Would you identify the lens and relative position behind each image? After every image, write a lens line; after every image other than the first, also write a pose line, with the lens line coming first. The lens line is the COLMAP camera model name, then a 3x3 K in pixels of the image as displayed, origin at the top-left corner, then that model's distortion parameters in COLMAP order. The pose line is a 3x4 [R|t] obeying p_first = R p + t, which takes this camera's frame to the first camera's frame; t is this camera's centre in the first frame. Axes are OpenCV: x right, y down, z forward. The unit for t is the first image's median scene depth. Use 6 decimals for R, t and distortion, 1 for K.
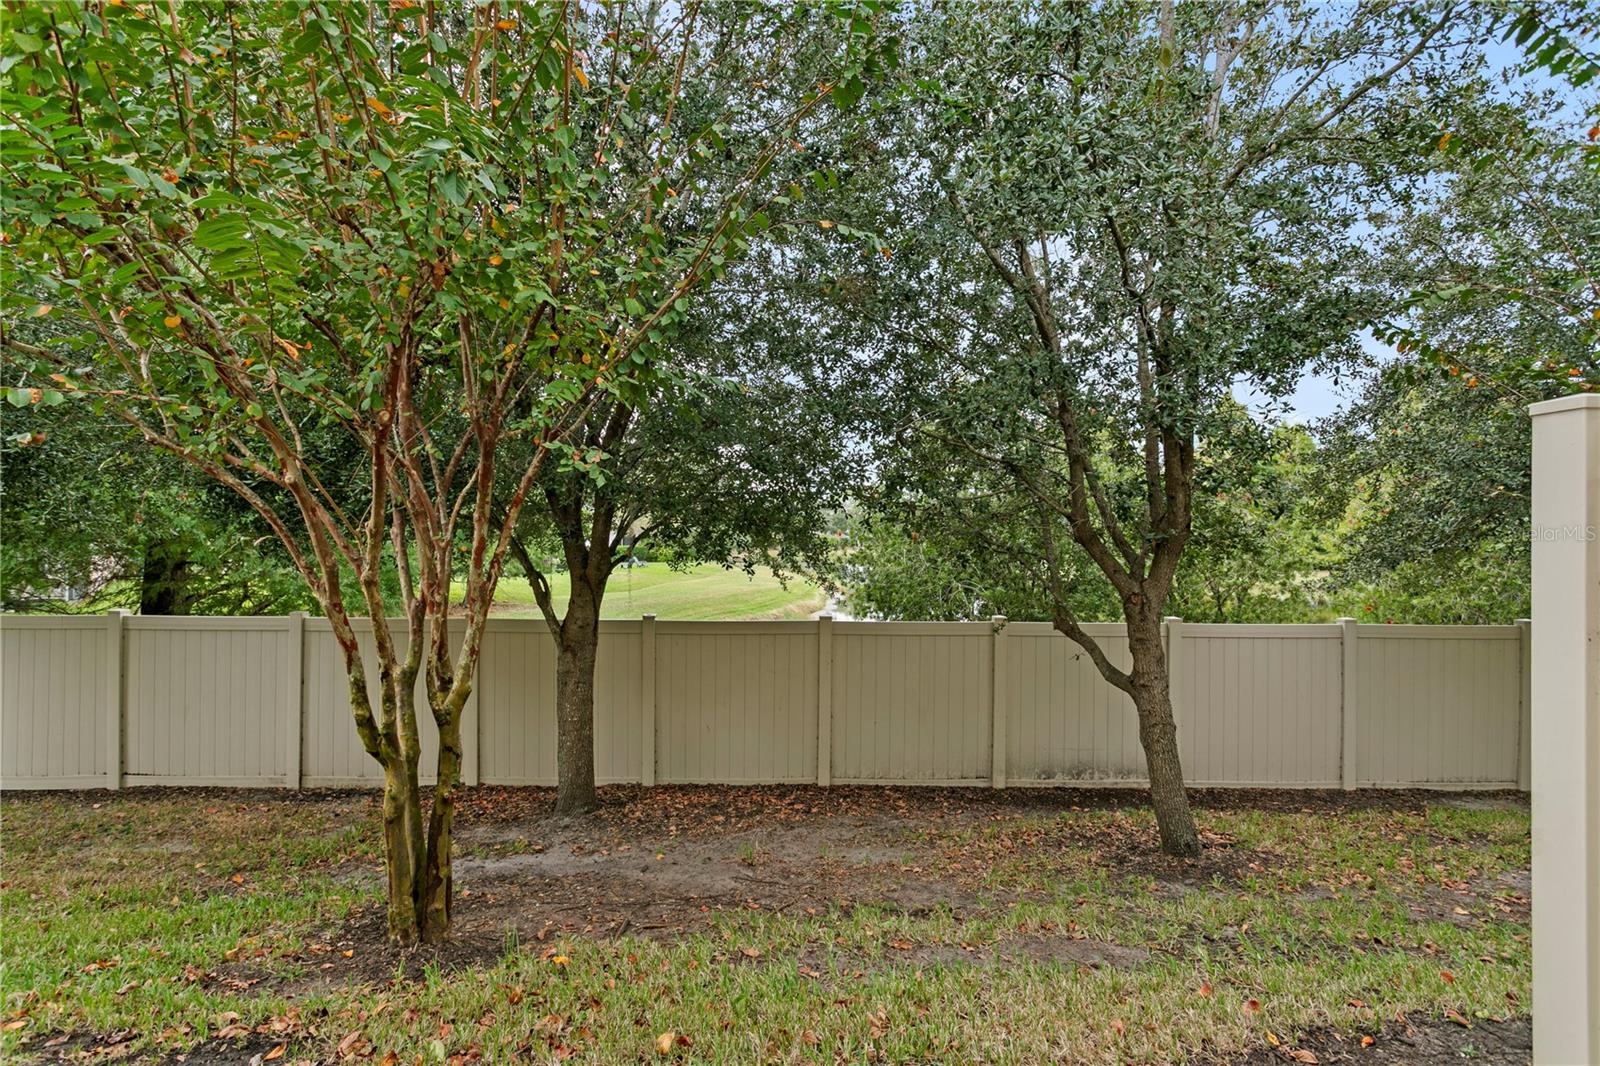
lens RADIAL K [[765.9, 0, 783.2], [0, 765.9, 539.9], [0, 0, 1]] dist [0.003205, 0.000431]
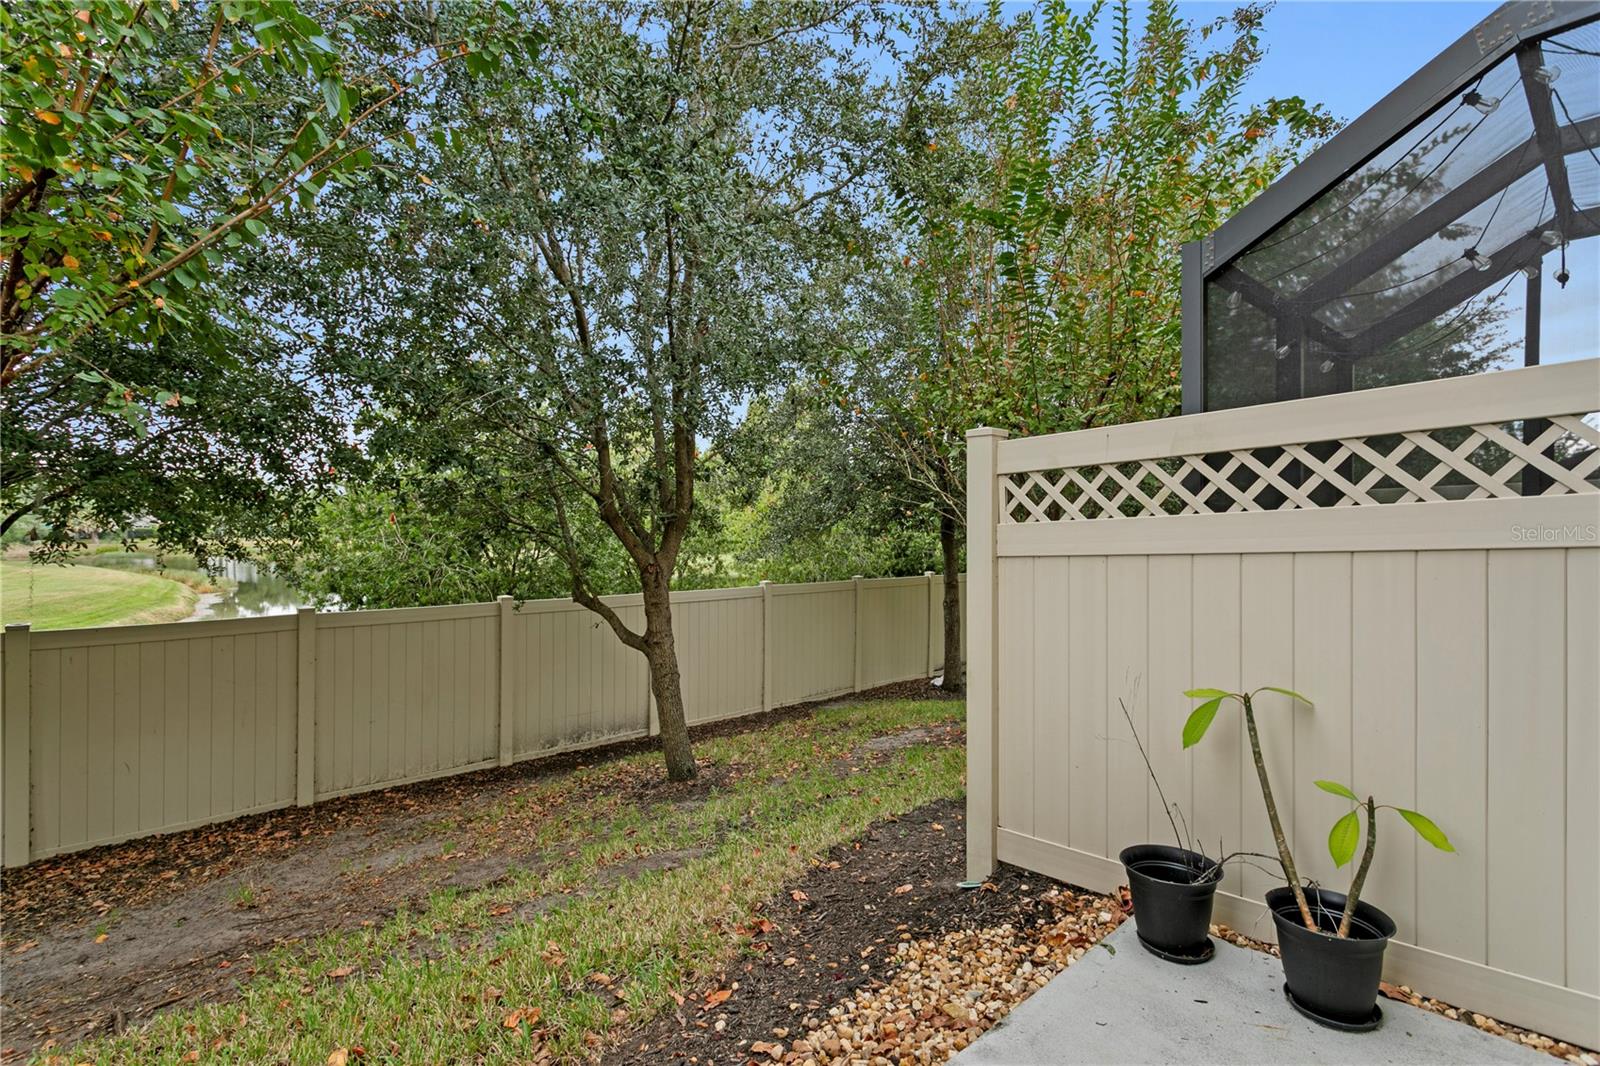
lens RADIAL K [[765.9, 0, 794.8], [0, 765.9, 535.4], [0, 0, 1]] dist [0.003205, 0.000431]
pose [[0.739281, -0.008434, 0.673344, -0.122722], [0.002926, 0.999952, 0.009312, 0.010877], [-0.673390, -0.004914, 0.739271, -0.007633]]
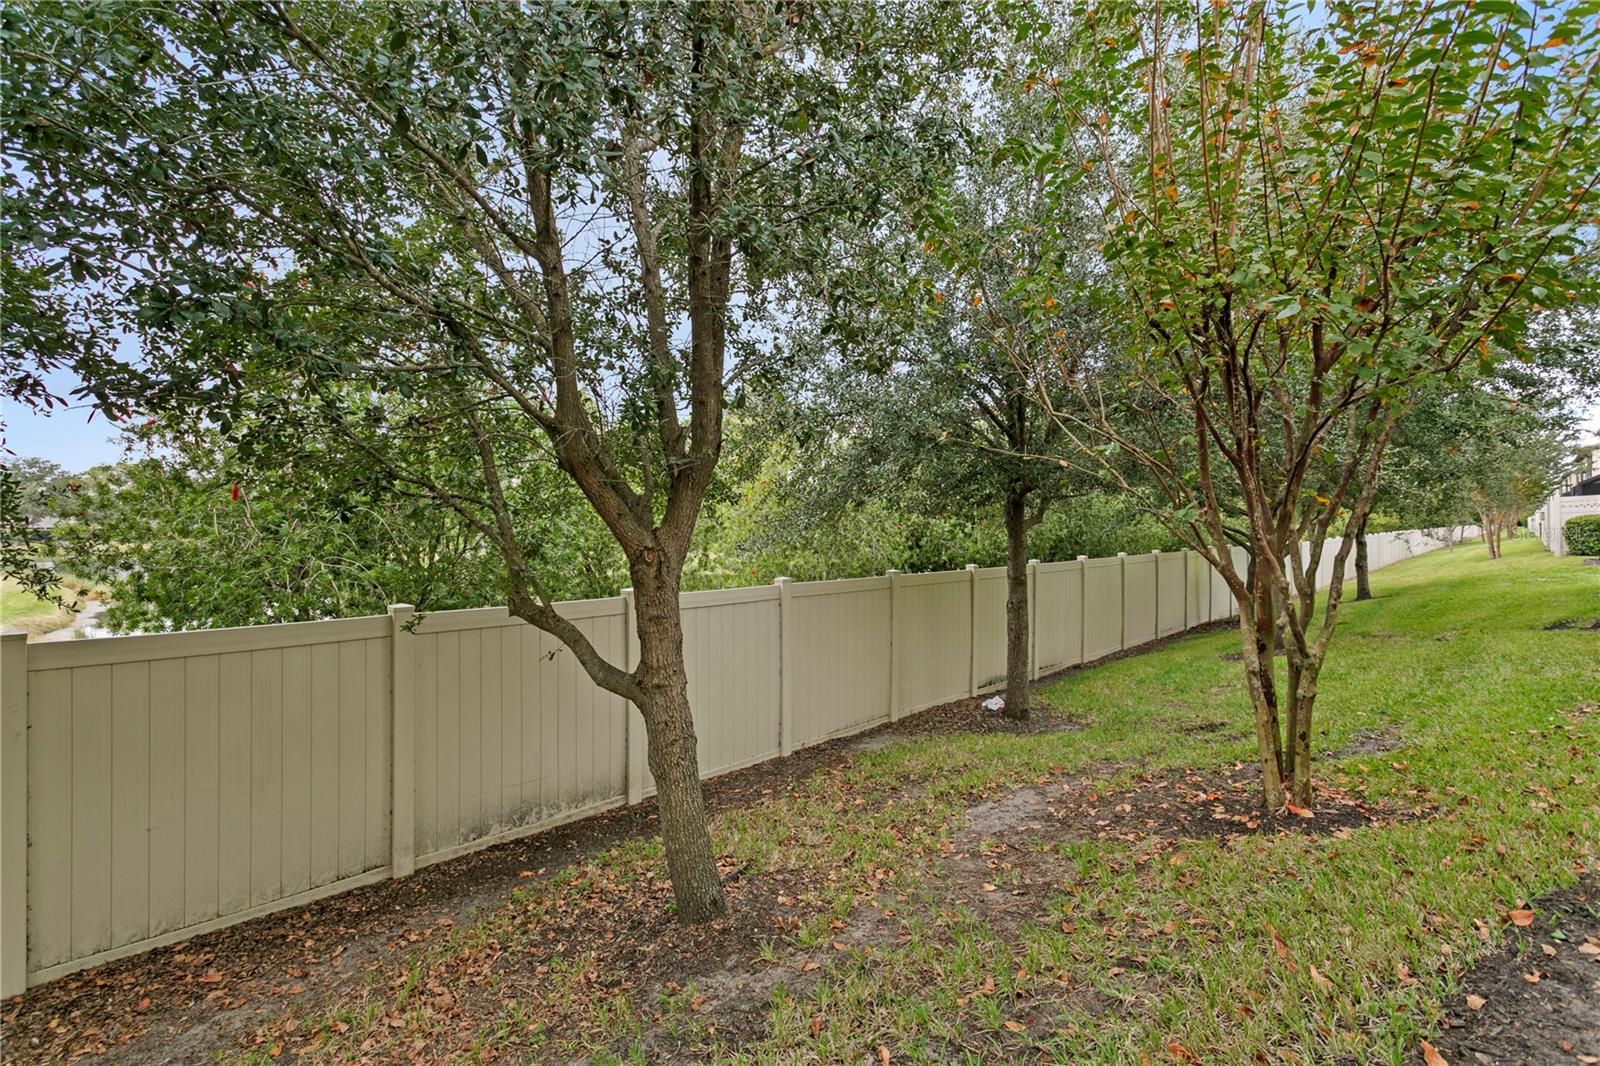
lens RADIAL K [[765.9, 0, 792.2], [0, 765.9, 532.9], [0, 0, 1]] dist [0.003205, 0.000431]
pose [[0.696996, -0.012313, 0.716969, 0.055901], [0.008969, 0.999924, 0.008453, 0.038856], [-0.717019, 0.000539, 0.697054, 0.339936]]
